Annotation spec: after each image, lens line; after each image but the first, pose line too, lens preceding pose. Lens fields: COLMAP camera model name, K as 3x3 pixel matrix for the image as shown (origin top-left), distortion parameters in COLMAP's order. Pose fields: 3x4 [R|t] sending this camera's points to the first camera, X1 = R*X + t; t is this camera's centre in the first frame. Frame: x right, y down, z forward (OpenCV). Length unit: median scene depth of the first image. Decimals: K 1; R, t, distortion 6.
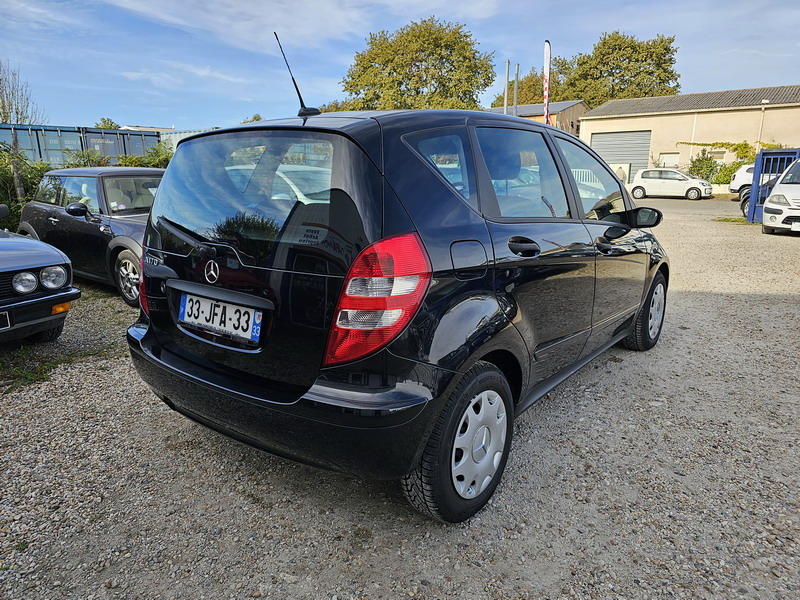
lens RADIAL K [[541.3, 0, 403.3], [0, 541.3, 302.0], [0, 0, 1]] dist [0.034922, -0.025603]
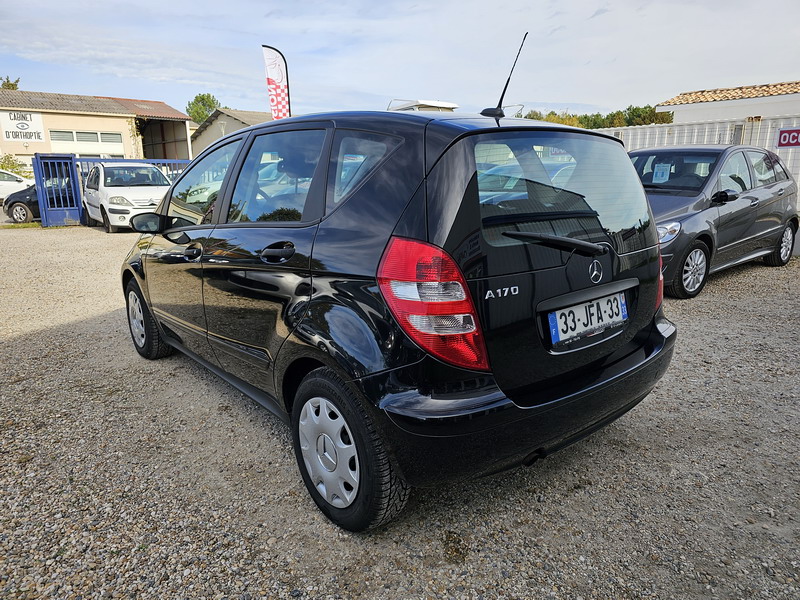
lens RADIAL K [[541.3, 0, 403.9], [0, 541.3, 299.4], [0, 0, 1]] dist [0.034922, -0.025603]
pose [[0.208425, -0.217387, 0.953573, -1.242085], [0.229045, 0.958722, 0.168497, -0.229047], [-0.950840, 0.183292, 0.249613, 0.980377]]
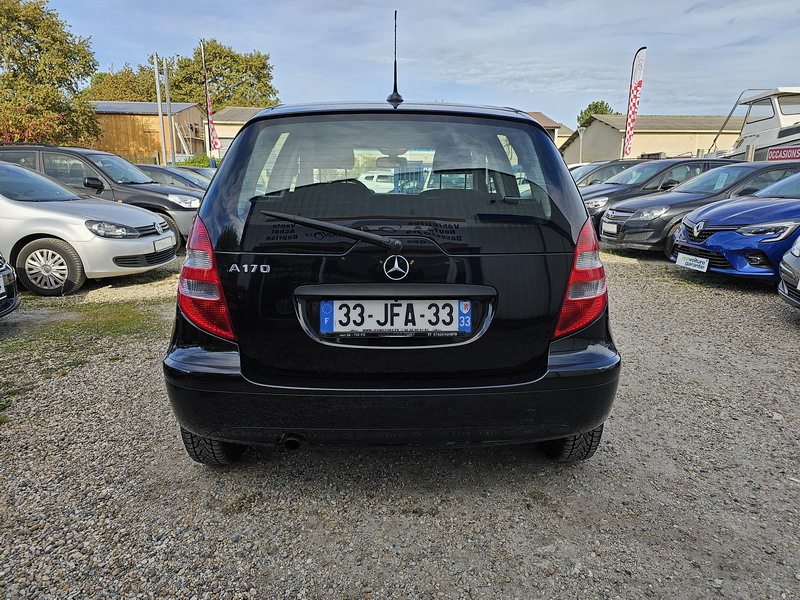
lens RADIAL K [[541.3, 0, 404.8], [0, 541.3, 294.4], [0, 0, 1]] dist [0.034922, -0.025603]
pose [[0.770356, -0.121161, 0.625996, -0.811814], [0.134737, 0.990543, 0.025909, -0.028902], [-0.623215, 0.064386, 0.779395, 0.266667]]
